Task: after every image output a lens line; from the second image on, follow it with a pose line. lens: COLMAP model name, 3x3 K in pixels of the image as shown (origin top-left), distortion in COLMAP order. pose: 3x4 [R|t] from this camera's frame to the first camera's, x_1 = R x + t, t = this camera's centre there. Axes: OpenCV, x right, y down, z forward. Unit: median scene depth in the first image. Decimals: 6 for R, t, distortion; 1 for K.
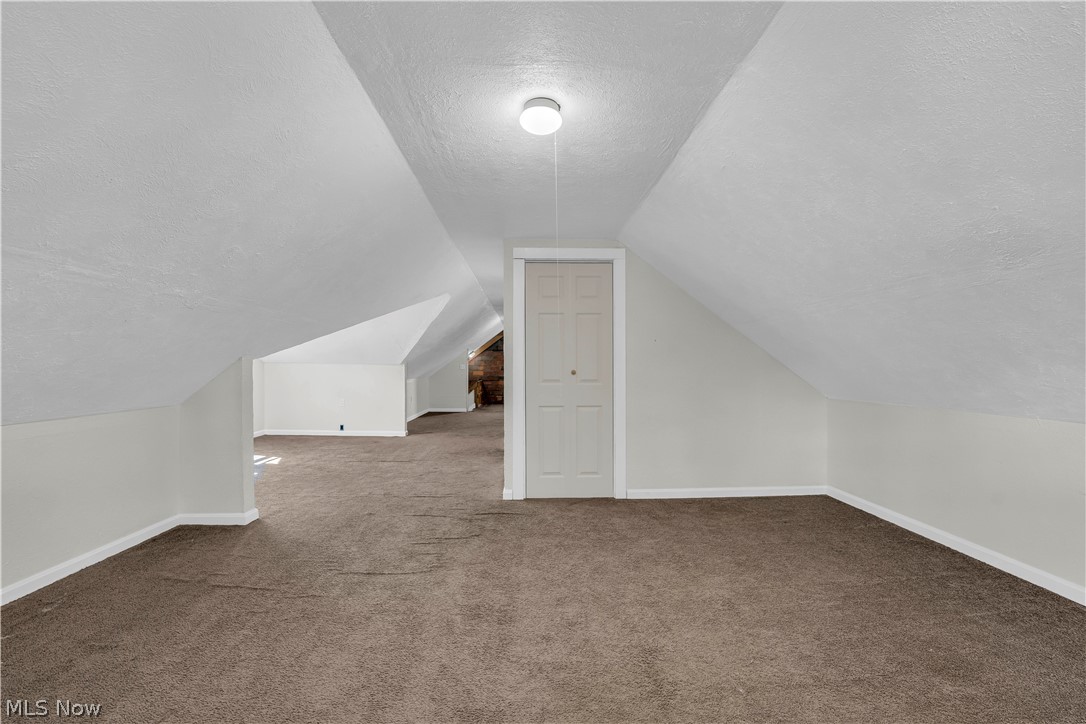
lens RADIAL K [[447.5, 0, 543.9], [0, 447.5, 367.4], [0, 0, 1]] dist [0.001788, 0.000053]
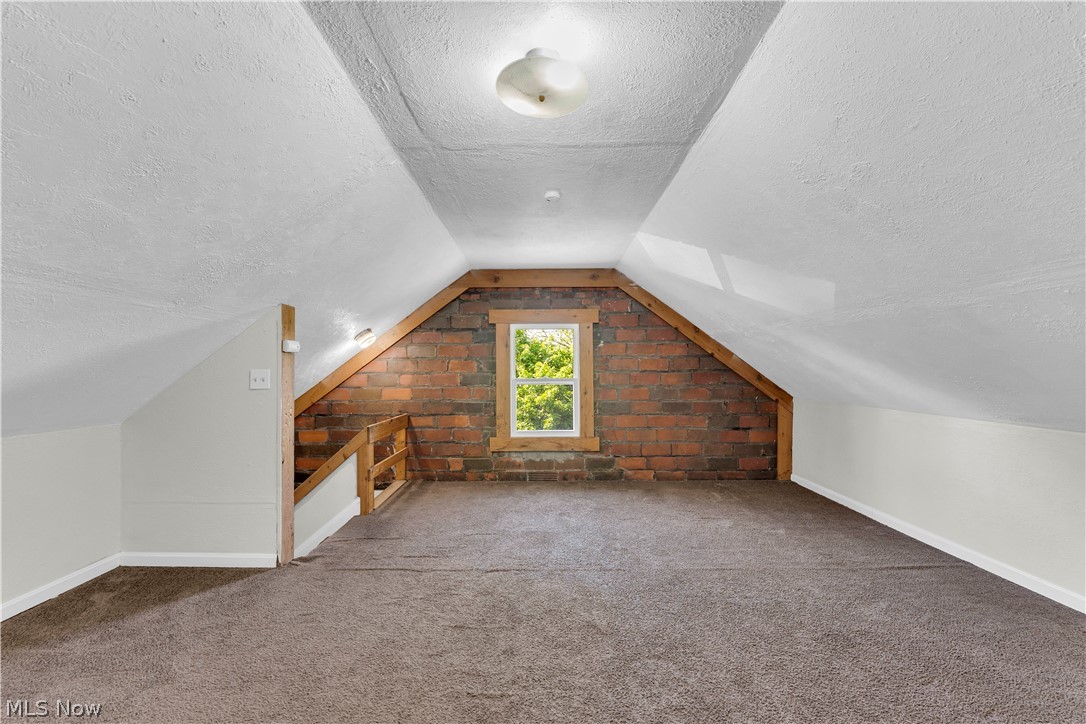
lens RADIAL K [[447.5, 0, 543.9], [0, 447.5, 367.4], [0, 0, 1]] dist [0.001788, 0.000053]
pose [[0.999954, -0.003391, -0.008992, -0.026249], [0.003171, 0.999696, -0.024436, 0.000860], [0.009072, 0.024406, 0.999661, 0.643732]]
